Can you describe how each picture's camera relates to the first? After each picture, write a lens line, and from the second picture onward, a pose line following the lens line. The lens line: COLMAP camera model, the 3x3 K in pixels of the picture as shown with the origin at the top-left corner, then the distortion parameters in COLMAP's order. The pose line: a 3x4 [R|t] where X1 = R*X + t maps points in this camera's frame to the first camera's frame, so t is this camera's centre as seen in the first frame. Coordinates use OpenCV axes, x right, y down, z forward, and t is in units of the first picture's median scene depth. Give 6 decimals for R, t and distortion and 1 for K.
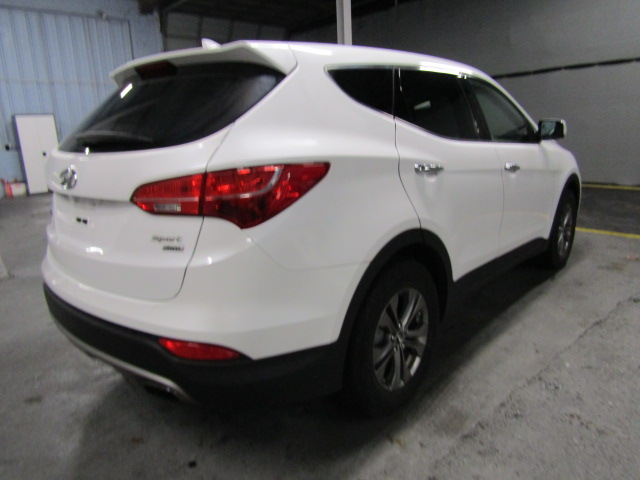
lens RADIAL K [[464.9, 0, 320.0], [0, 464.9, 240.0], [0, 0, 1]] dist [-0.003664, 0.000721]
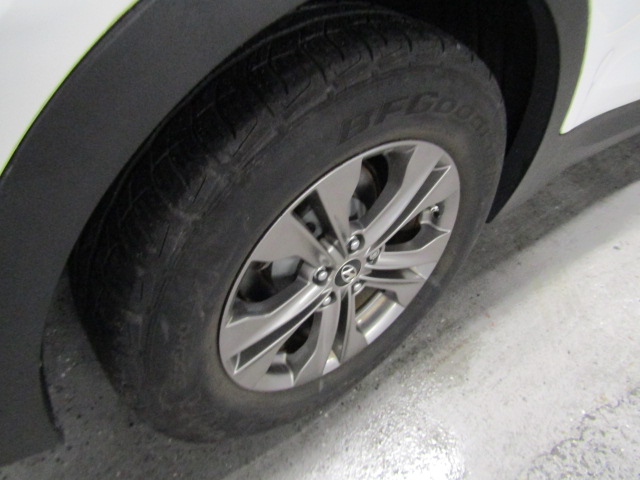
lens RADIAL K [[464.9, 0, 320.0], [0, 464.9, 240.0], [0, 0, 1]] dist [-0.003664, 0.000721]
pose [[0.969171, 0.241257, -0.050024, 0.155540], [-0.192153, 0.867175, 0.459440, 0.032715], [0.154223, -0.435664, 0.886799, 0.670532]]
